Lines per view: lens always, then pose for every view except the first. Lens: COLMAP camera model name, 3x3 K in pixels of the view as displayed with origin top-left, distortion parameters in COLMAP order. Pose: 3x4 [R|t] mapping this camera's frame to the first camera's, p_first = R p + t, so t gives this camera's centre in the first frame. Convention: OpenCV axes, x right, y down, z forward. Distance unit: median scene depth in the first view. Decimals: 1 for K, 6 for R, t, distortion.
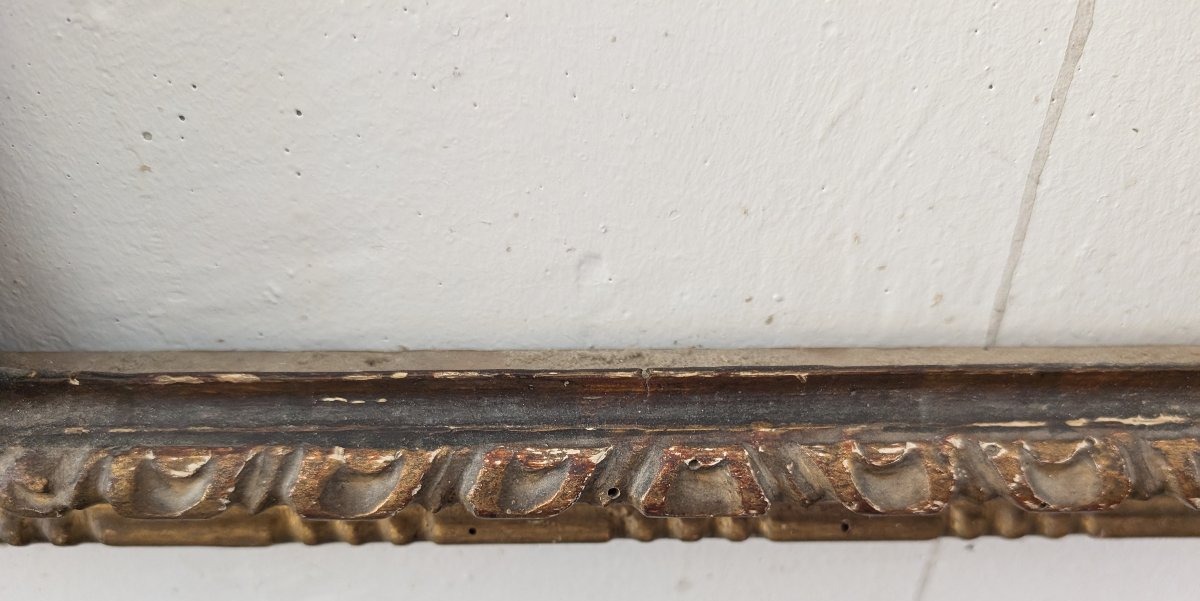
lens RADIAL K [[940.7, 0, 620.3], [0, 940.7, 455.7], [0, 0, 1]] dist [-0.040433, -0.002902]
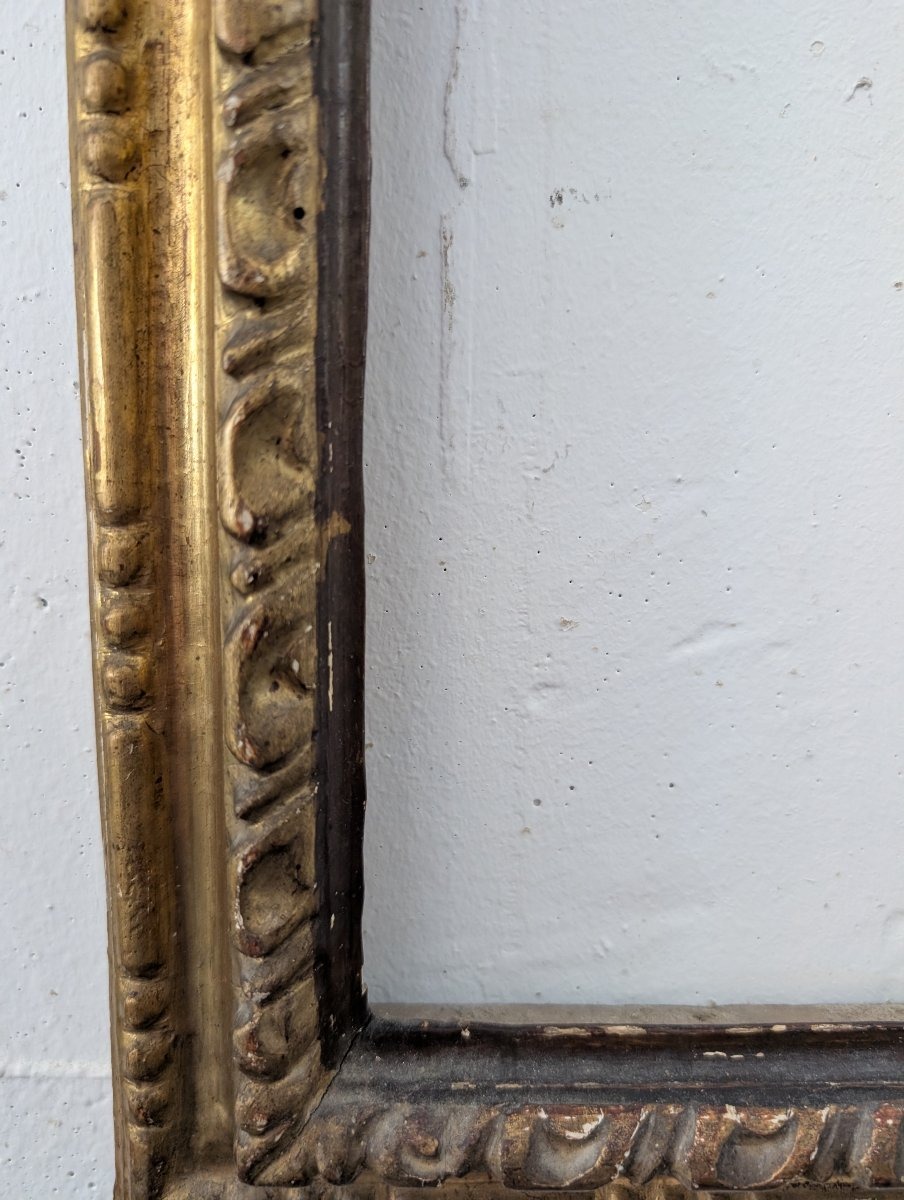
lens RADIAL K [[915.0, 0, 452.0], [0, 915.0, 600.0], [0, 0, 1]] dist [-0.041784, 0.010775]
pose [[0.999958, 0.005006, -0.007739, -0.588735], [-0.008317, 0.851989, -0.523494, 0.036960], [0.003973, 0.523536, 0.851994, -0.105485]]
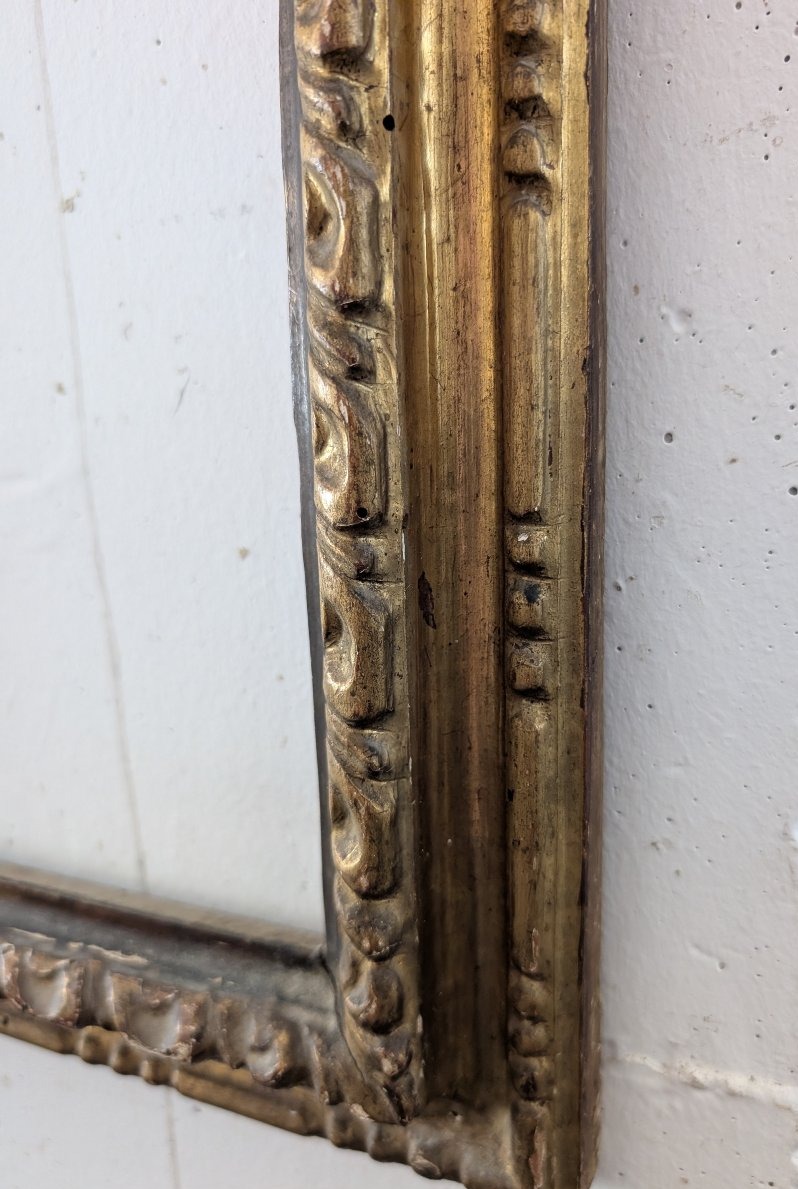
lens RADIAL K [[946.0, 0, 426.4], [0, 946.0, 592.2], [0, 0, 1]] dist [-0.023875, 0.001337]
pose [[0.902398, 0.043533, -0.428698, 1.468317], [-0.251126, 0.861597, -0.441121, -0.006691], [0.350161, 0.505724, 0.788436, -0.068527]]
